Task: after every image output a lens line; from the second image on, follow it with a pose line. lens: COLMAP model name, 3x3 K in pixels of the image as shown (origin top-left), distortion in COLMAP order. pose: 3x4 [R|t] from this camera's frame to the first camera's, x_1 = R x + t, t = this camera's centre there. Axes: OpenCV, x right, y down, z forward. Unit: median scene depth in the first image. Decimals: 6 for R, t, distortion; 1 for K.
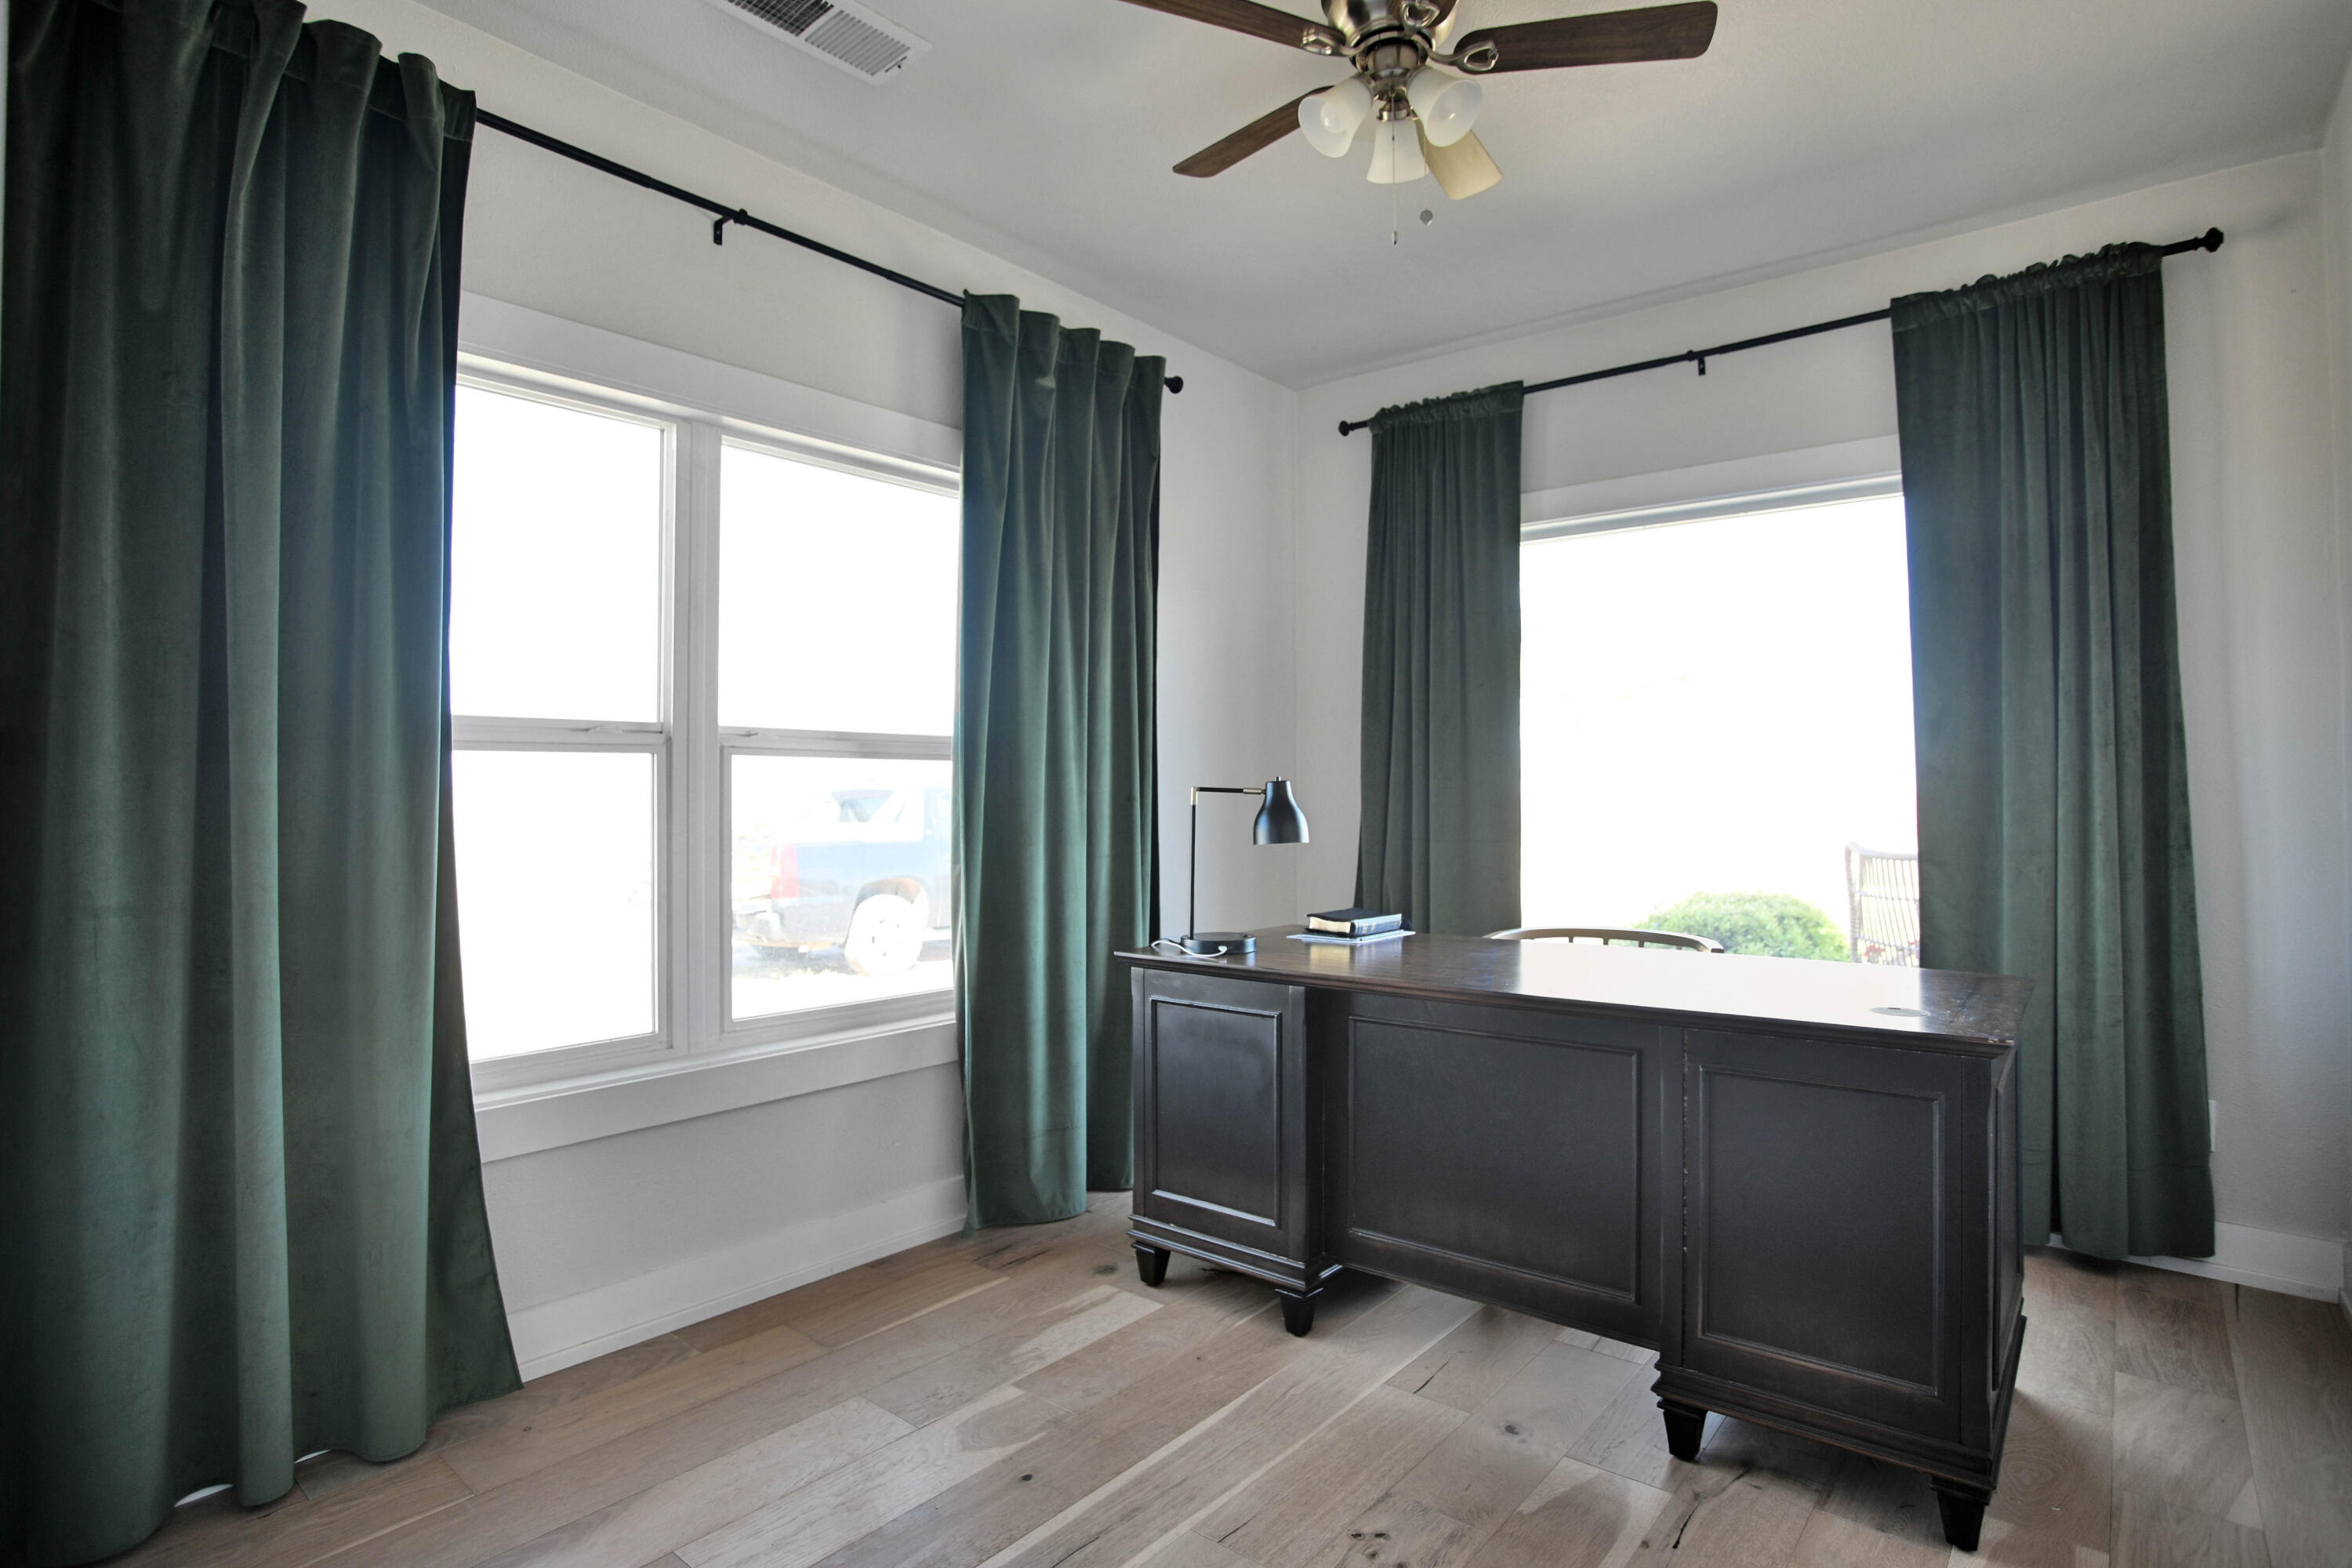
lens RADIAL K [[1191.9, 0, 1169.4], [0, 1191.9, 775.2], [0, 0, 1]] dist [-0.082430, 0.035788]
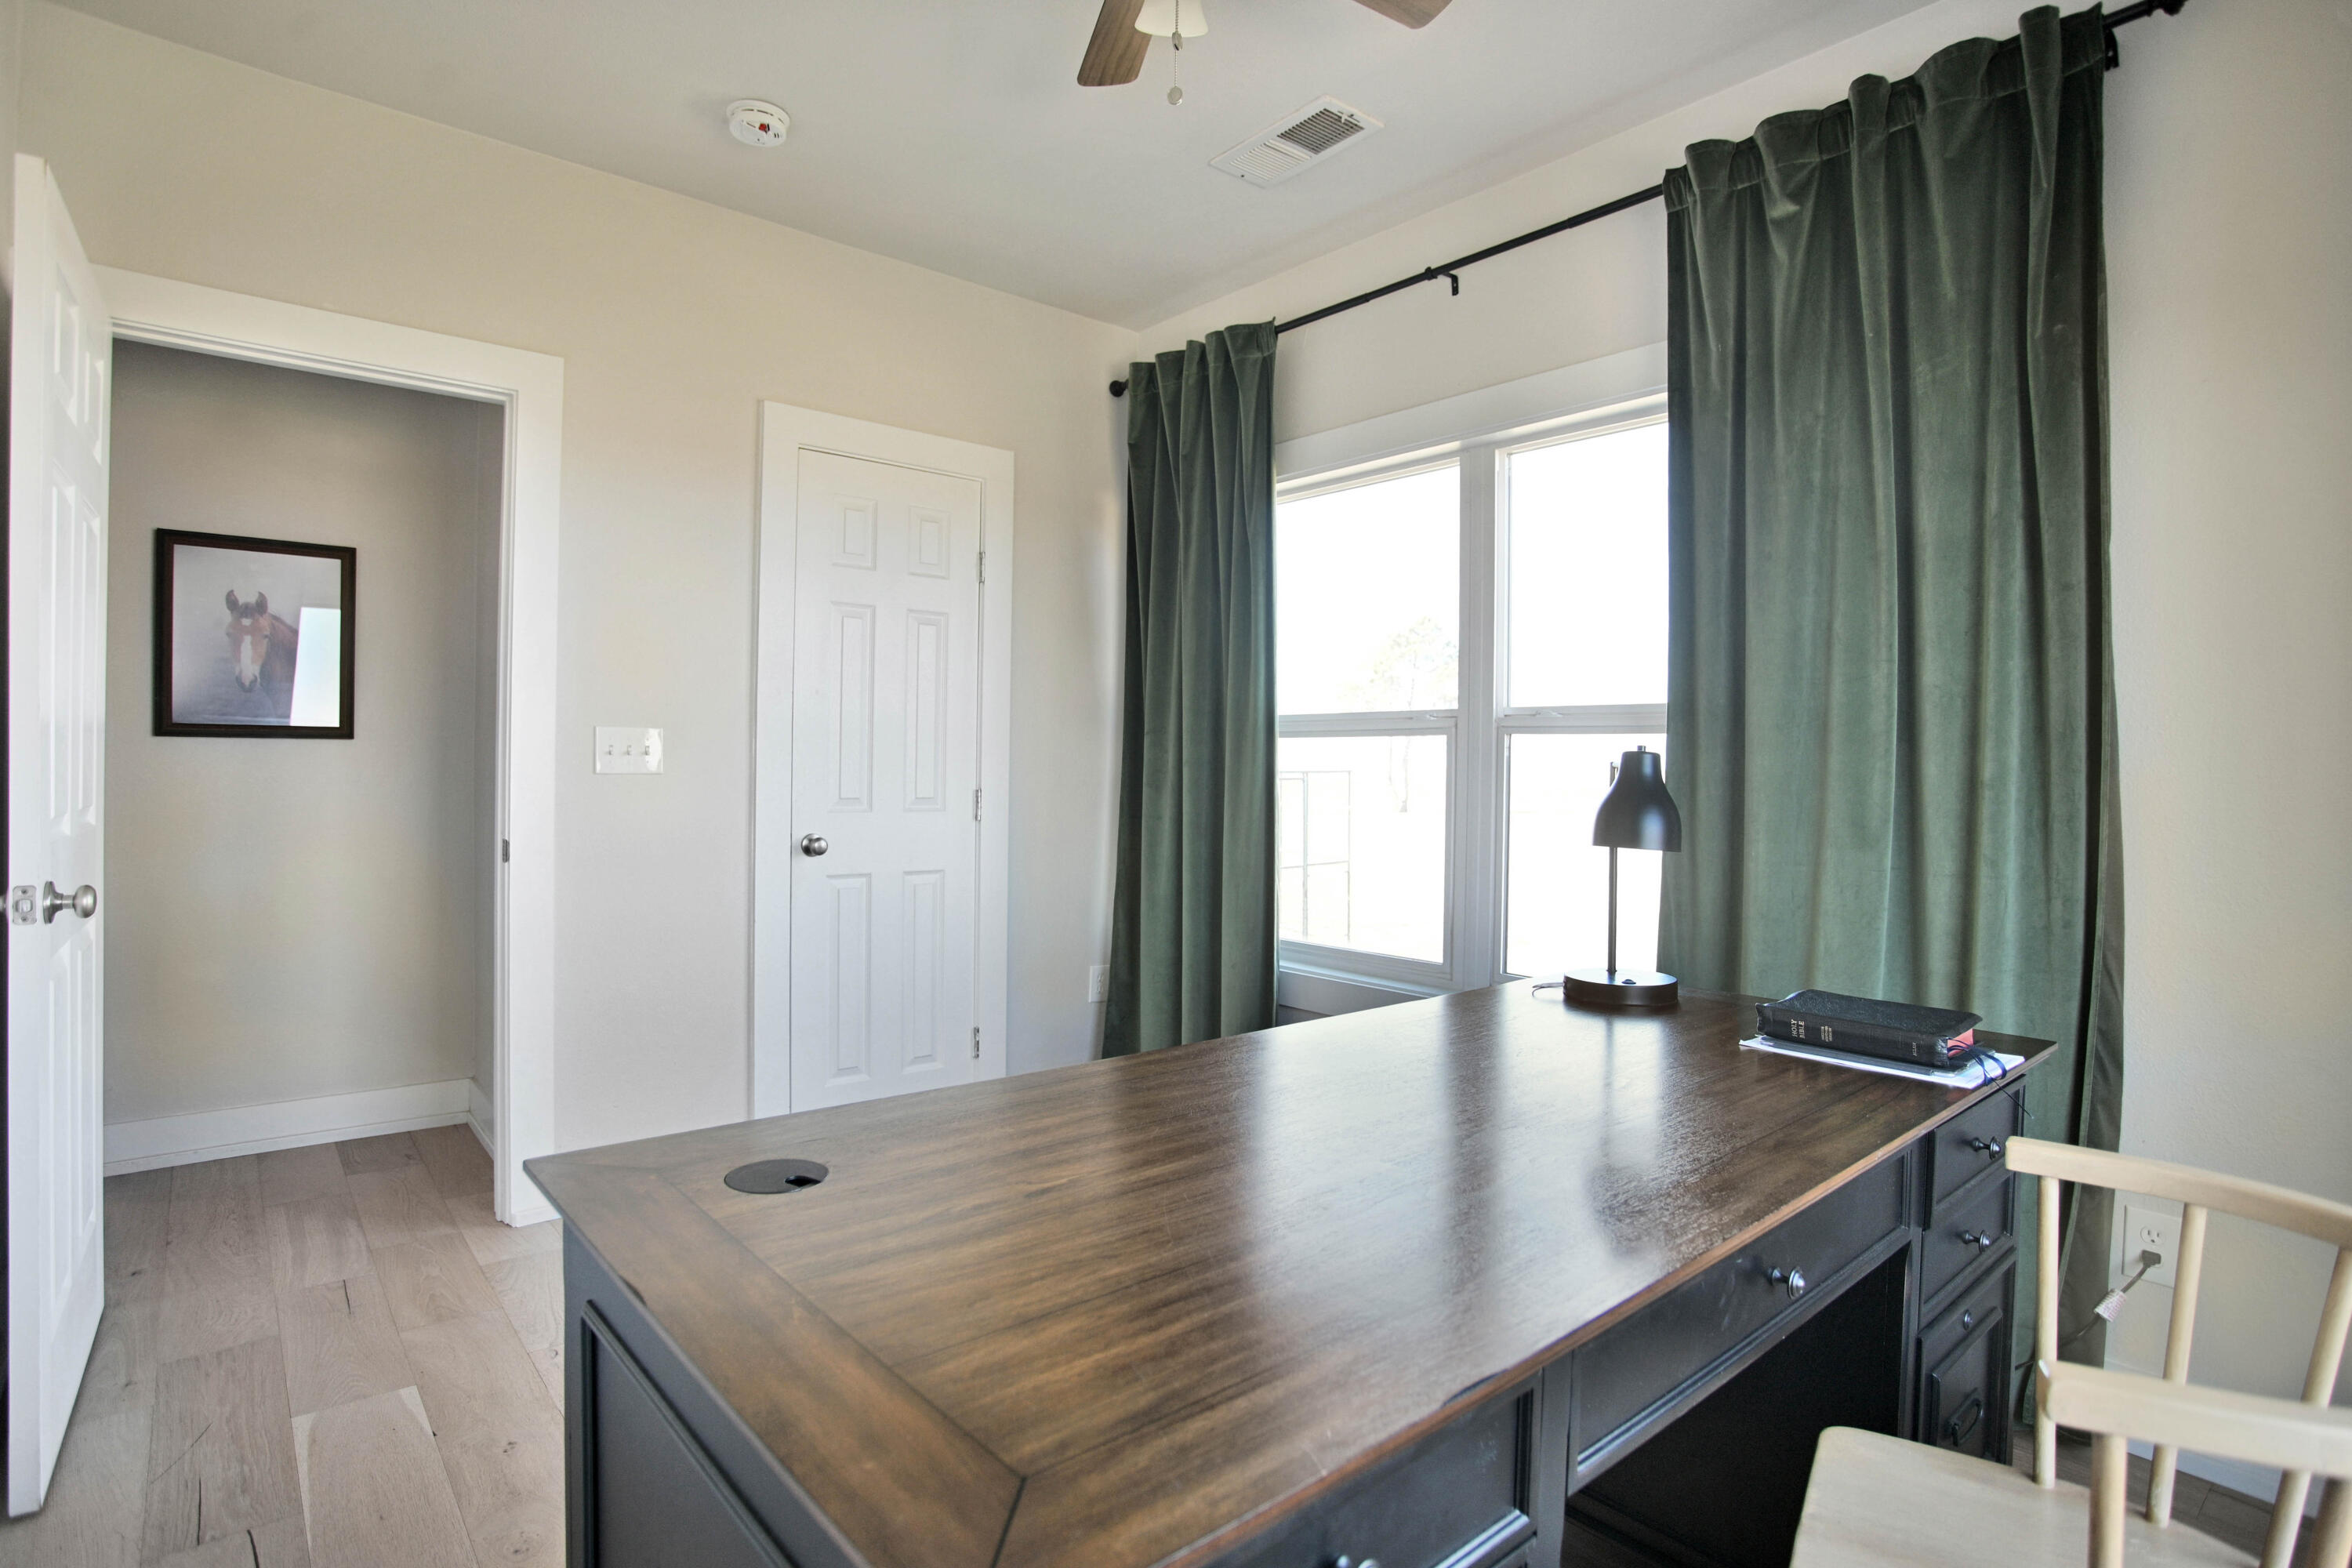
lens RADIAL K [[1191.9, 0, 1169.4], [0, 1191.9, 775.2], [0, 0, 1]] dist [-0.082430, 0.035788]
pose [[-0.159124, -0.002954, -0.987254, 0.790639], [-0.012315, 0.999924, -0.001007, 0.025944], [0.987182, 0.011998, -0.159148, 0.895394]]
